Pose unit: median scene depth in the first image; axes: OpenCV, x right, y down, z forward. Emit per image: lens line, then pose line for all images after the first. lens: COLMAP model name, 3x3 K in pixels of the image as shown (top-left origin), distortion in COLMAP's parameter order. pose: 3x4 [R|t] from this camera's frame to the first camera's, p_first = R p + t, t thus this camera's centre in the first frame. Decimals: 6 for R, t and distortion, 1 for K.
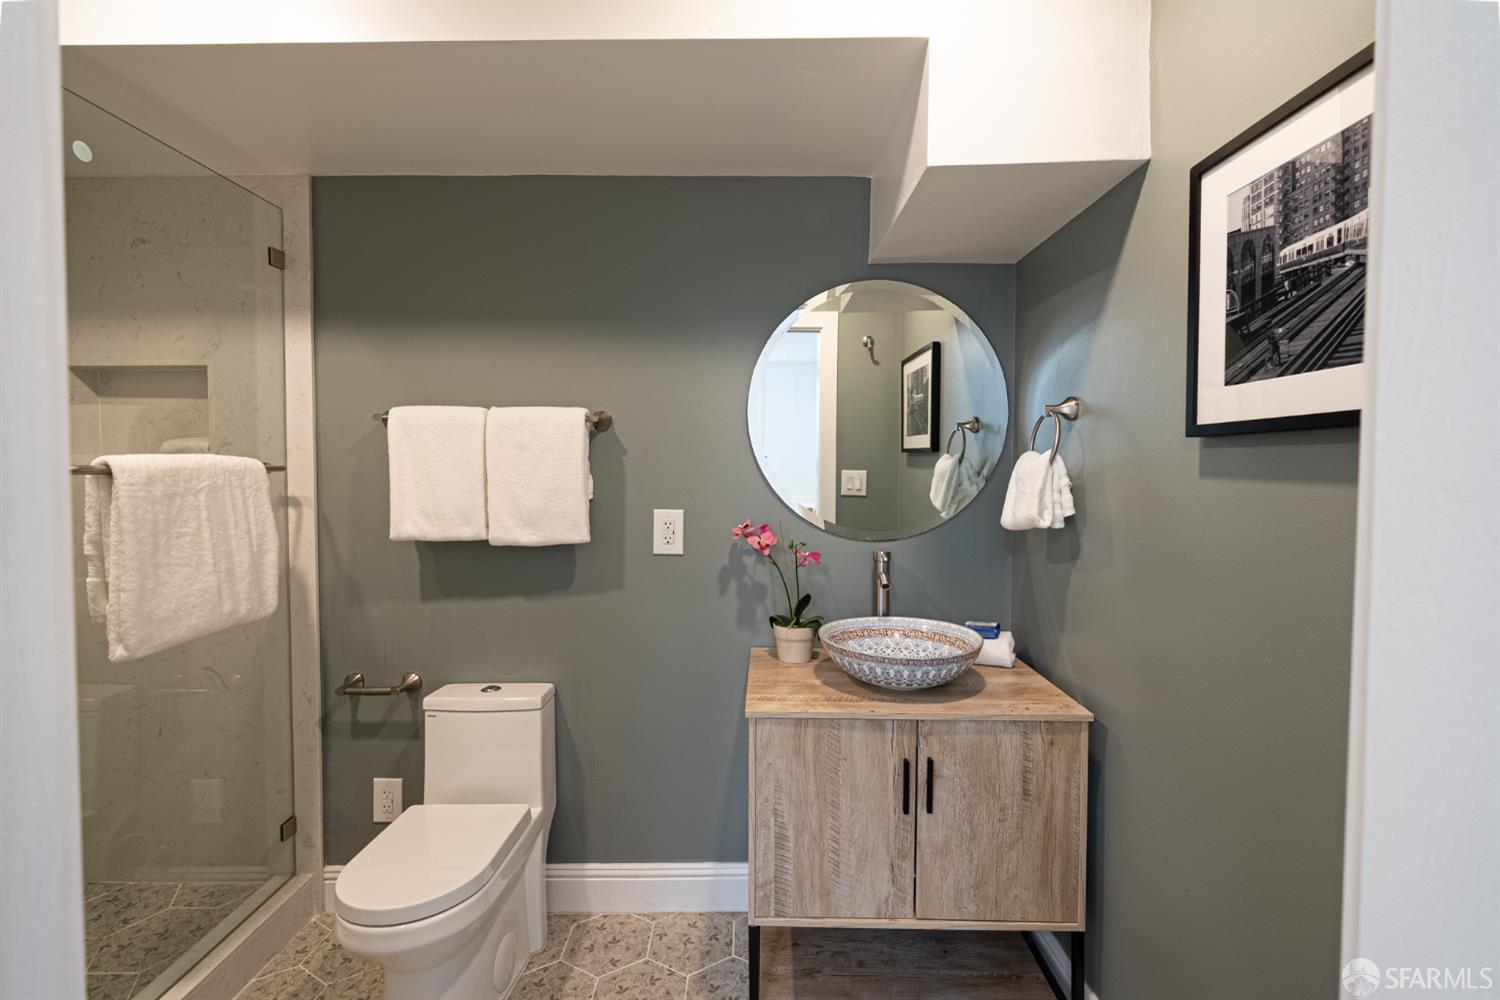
lens RADIAL K [[627.0, 0, 751.2], [0, 627.0, 496.6], [0, 0, 1]] dist [0.000215, 0.000248]
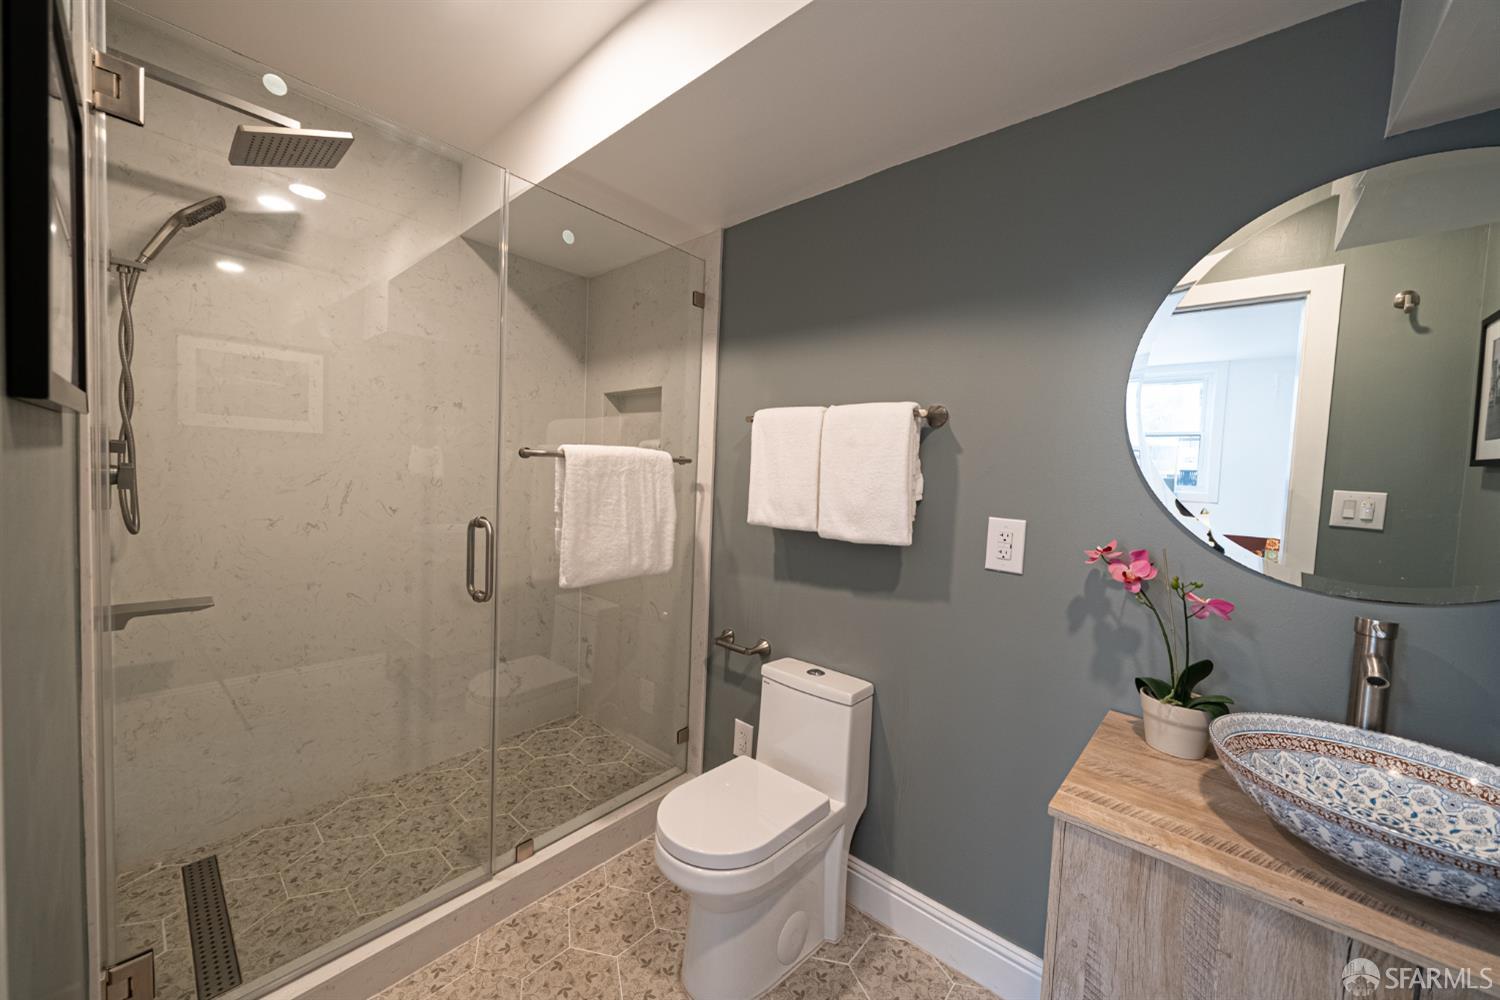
lens RADIAL K [[544.8, 0, 750.0], [0, 544.8, 500.0], [0, 0, 1]] dist [-0.003360, -0.000255]
pose [[0.759784, 0.064850, -0.646933, 0.083168], [-0.069873, 0.997395, 0.017919, 0.006944], [0.646410, 0.031589, 0.762336, 0.226775]]
